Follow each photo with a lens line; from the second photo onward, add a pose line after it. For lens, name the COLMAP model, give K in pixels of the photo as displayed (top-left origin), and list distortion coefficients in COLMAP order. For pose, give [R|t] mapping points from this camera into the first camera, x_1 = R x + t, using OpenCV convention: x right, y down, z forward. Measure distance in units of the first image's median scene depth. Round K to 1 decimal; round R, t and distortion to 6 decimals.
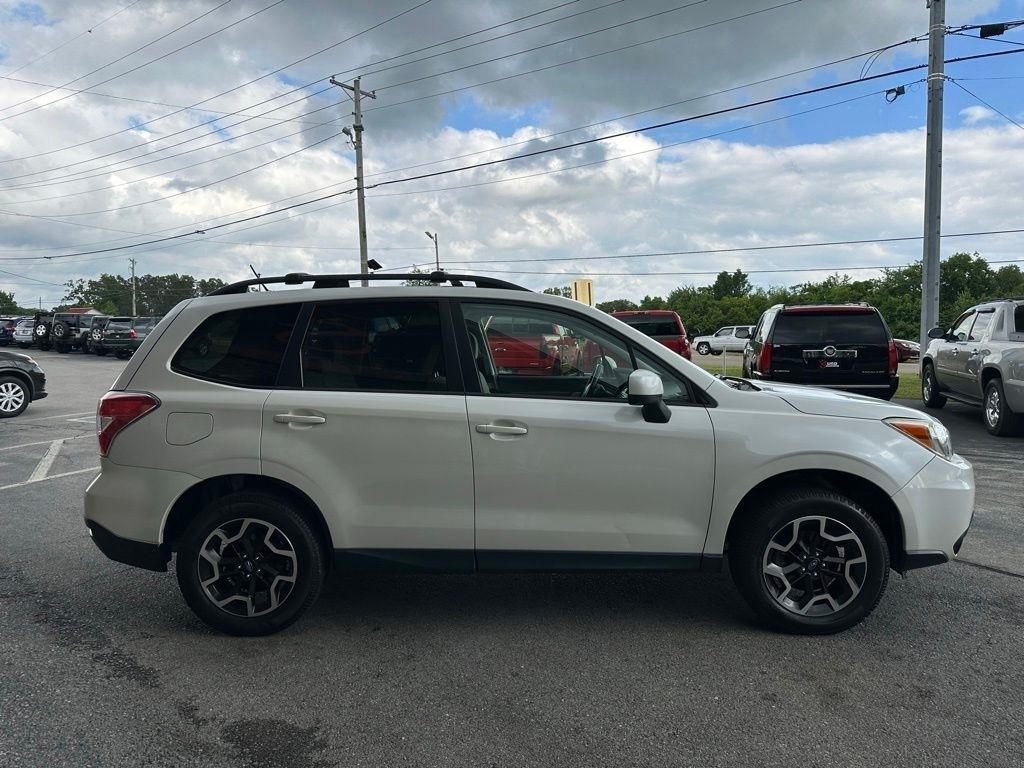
lens RADIAL K [[705.0, 0, 512.0], [0, 705.0, 384.0], [0, 0, 1]] dist [0.029332, -0.033113]
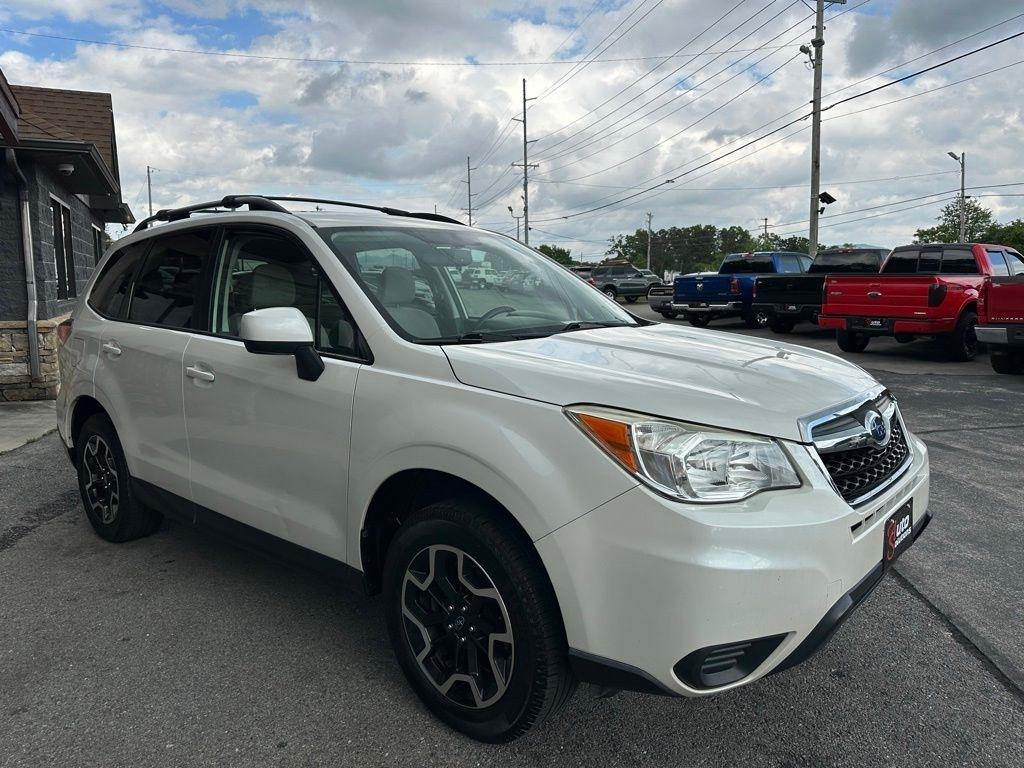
lens RADIAL K [[716.1, 0, 528.4], [0, 716.1, 376.1], [0, 0, 1]] dist [0.037394, -0.041748]
pose [[0.784337, 0.066785, -0.616729, 0.172657], [-0.028778, 0.997035, 0.071369, -0.001529], [0.619667, -0.038229, 0.783933, 0.112715]]
